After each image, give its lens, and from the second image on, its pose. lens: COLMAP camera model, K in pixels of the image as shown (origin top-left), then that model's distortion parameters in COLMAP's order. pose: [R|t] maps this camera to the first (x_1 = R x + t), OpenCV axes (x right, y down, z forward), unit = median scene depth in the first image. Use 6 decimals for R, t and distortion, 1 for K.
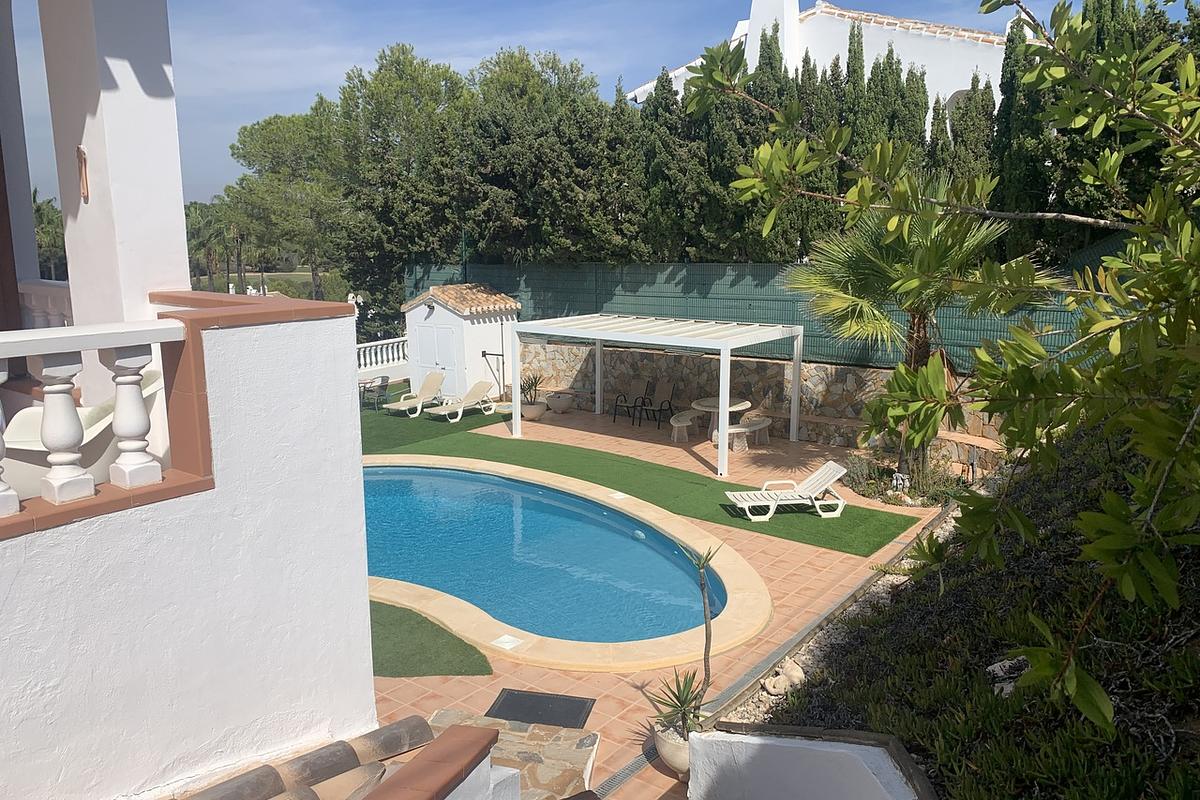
lens RADIAL K [[915.6, 0, 598.1], [0, 915.6, 403.9], [0, 0, 1]] dist [0.043467, -0.056346]
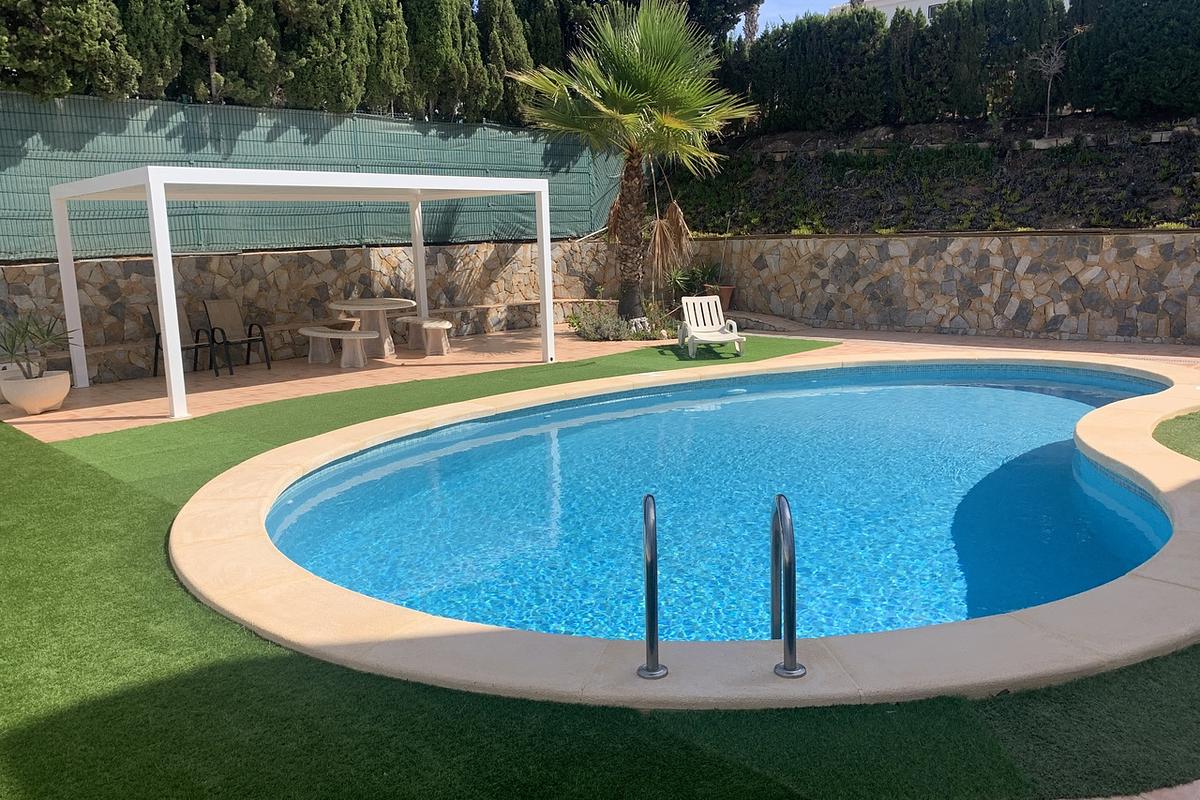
lens RADIAL K [[915.6, 0, 605.5], [0, 915.6, 392.6], [0, 0, 1]] dist [0.043467, -0.056346]
pose [[0.126131, -0.170187, 0.977306, -0.488283], [0.220969, 0.965243, 0.139568, 0.006611], [-0.967090, 0.198351, 0.159353, 0.672238]]
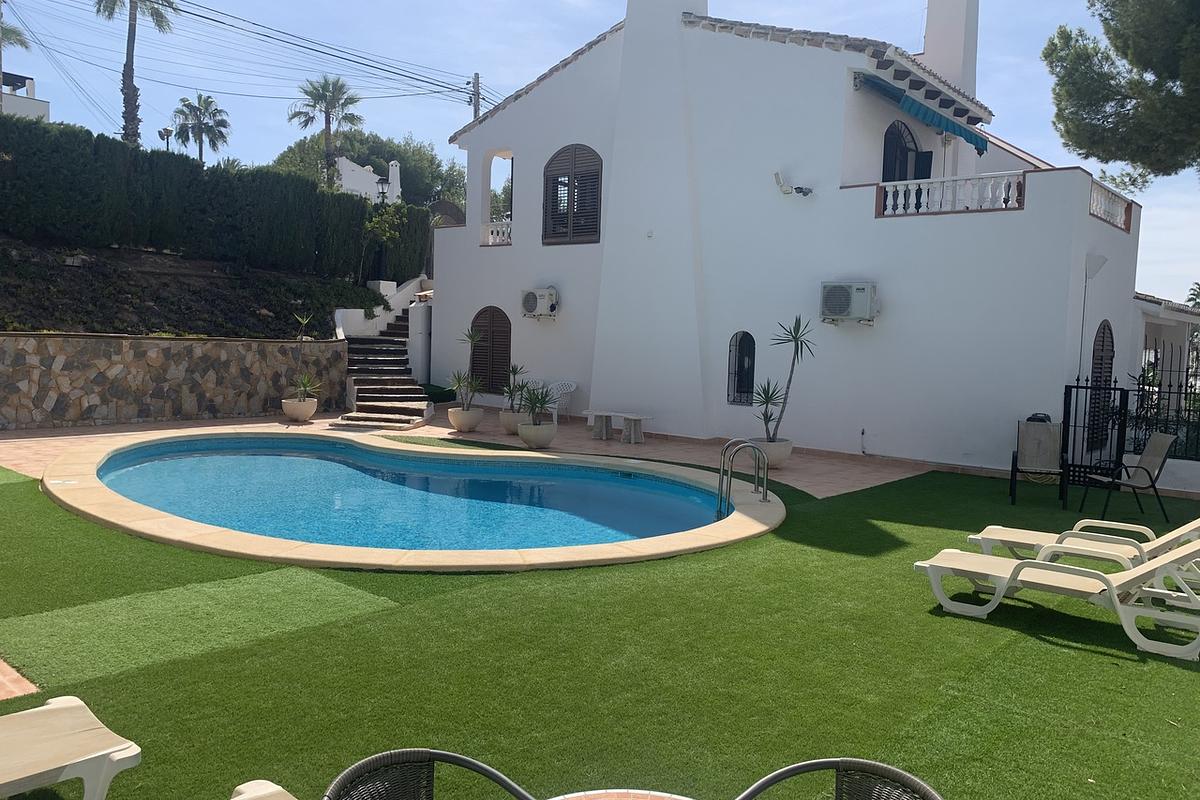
lens RADIAL K [[915.6, 0, 601.5], [0, 915.6, 398.5], [0, 0, 1]] dist [0.043467, -0.056346]
pose [[-0.998315, -0.028555, 0.050516, -0.275288], [-0.014901, 0.967501, 0.252428, -0.087246], [-0.056082, 0.251250, -0.966296, 1.156117]]
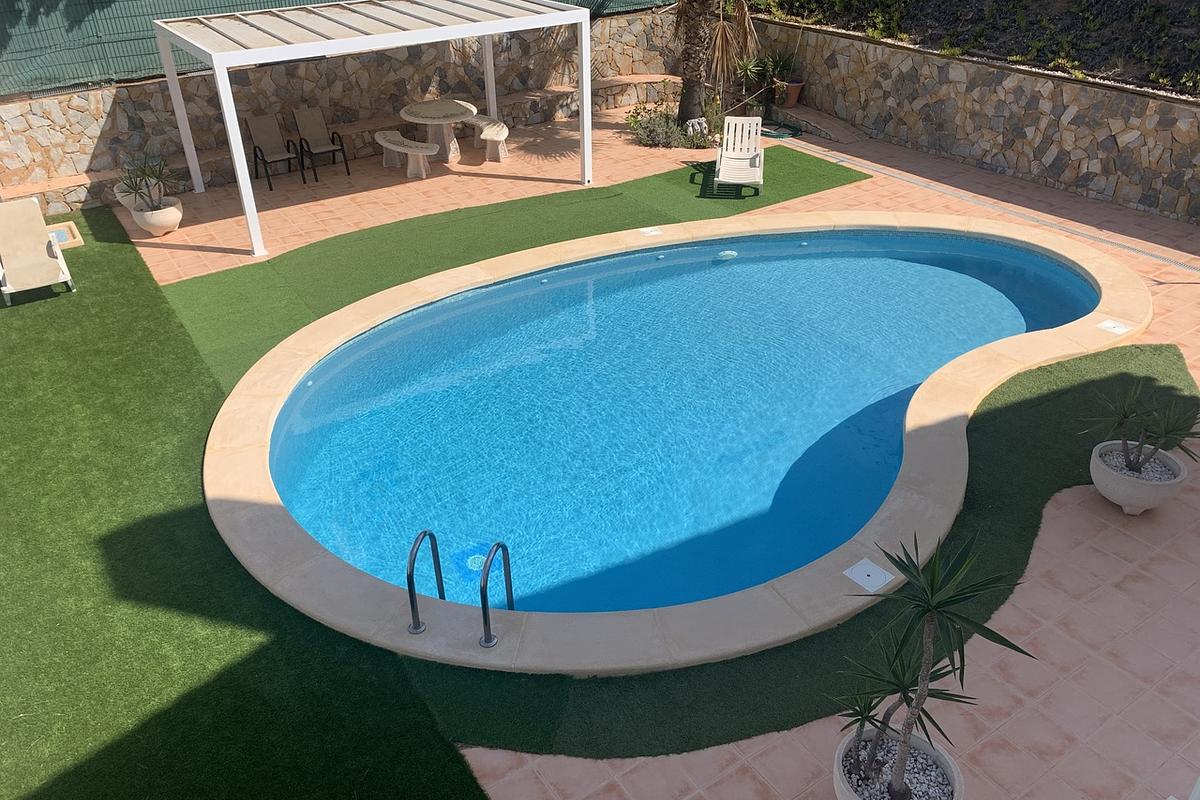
lens RADIAL K [[915.6, 0, 603.9], [0, 915.6, 398.7], [0, 0, 1]] dist [0.043467, -0.056346]
pose [[0.320576, -0.491882, 0.809496, -0.516486], [0.194515, 0.870571, 0.451962, -0.102015], [-0.927036, 0.012571, 0.374762, 0.537571]]
